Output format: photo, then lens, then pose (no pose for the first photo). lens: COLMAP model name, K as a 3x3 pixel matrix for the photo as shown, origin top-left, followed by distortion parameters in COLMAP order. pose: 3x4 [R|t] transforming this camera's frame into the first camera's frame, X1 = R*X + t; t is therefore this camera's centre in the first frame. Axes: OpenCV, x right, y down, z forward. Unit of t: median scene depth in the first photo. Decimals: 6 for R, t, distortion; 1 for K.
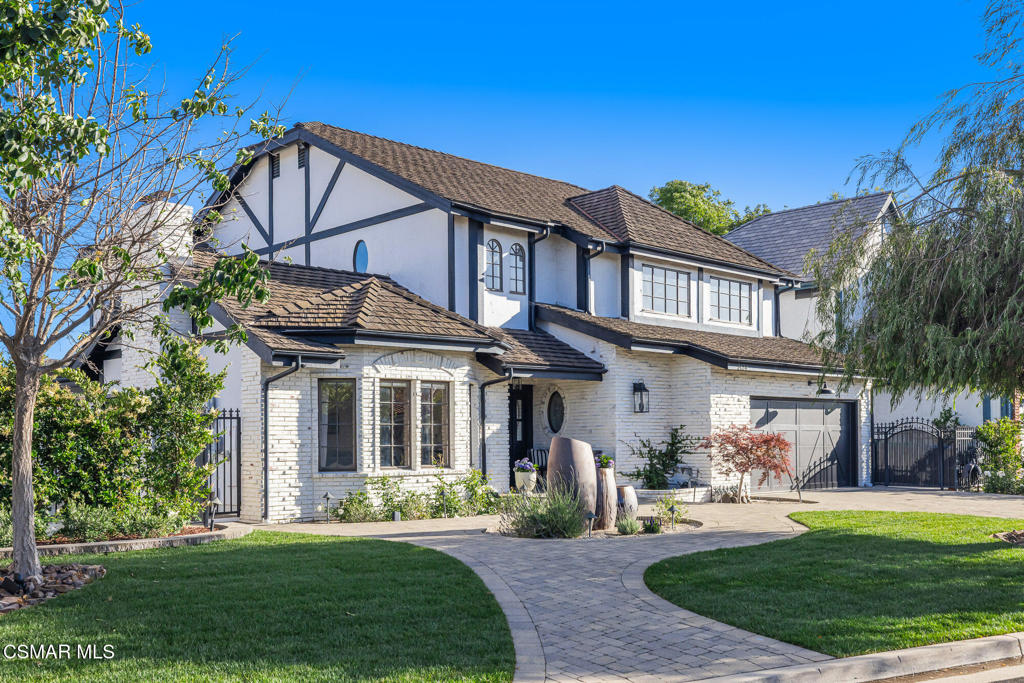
lens RADIAL K [[1002.5, 0, 509.0], [0, 1002.5, 343.1], [0, 0, 1]] dist [-0.015254, -0.014051]
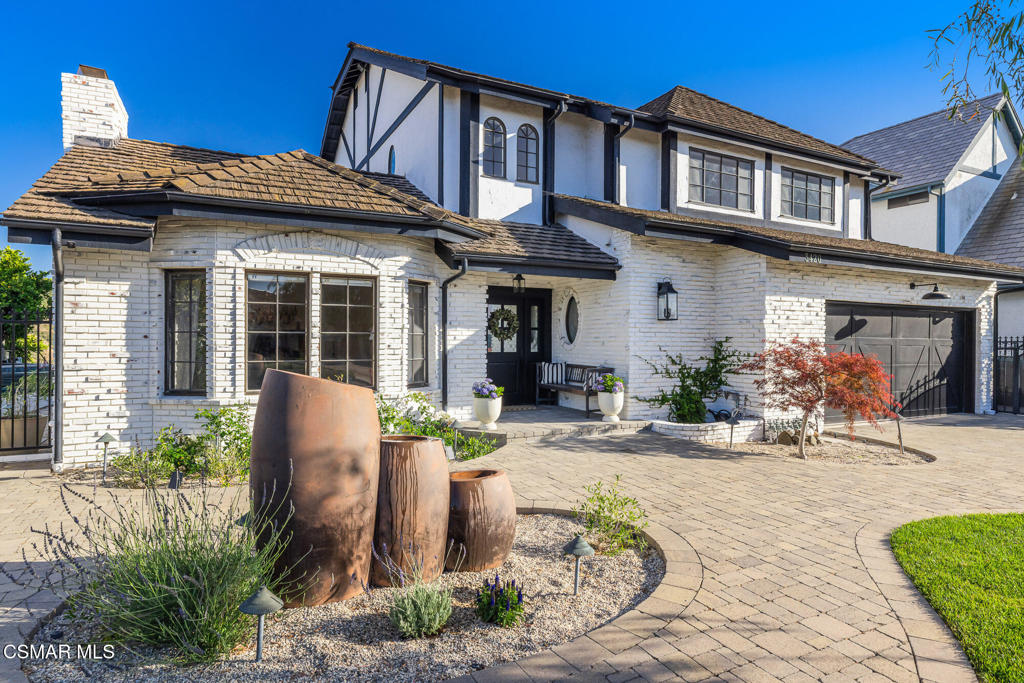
lens RADIAL K [[580.7, 0, 511.8], [0, 580.7, 319.3], [0, 0, 1]] dist [-0.000053, -0.000439]
pose [[0.960286, 0.004405, -0.278982, 0.140892], [0.012413, 0.998211, 0.058487, 0.040484], [0.278741, -0.059627, 0.958514, 0.532867]]
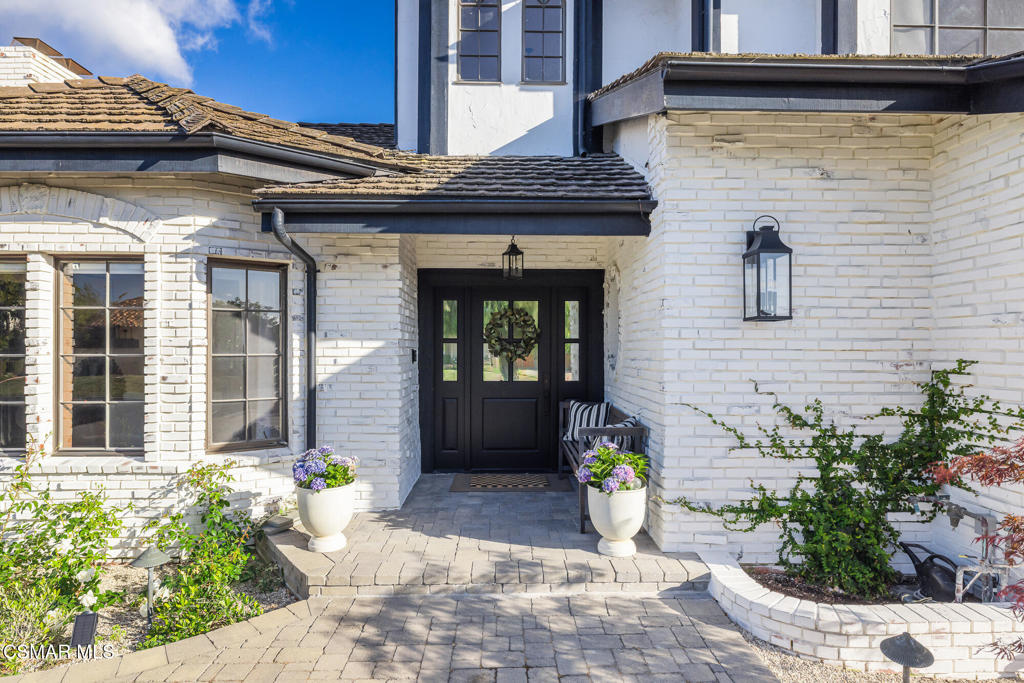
lens RADIAL K [[576.8, 0, 513.1], [0, 576.8, 334.4], [0, 0, 1]] dist [-0.000391, -0.000431]
pose [[0.743173, -0.003550, -0.669090, 0.193158], [0.055459, 0.996872, 0.056310, 0.058458], [0.666797, -0.078956, 0.741045, 0.804493]]
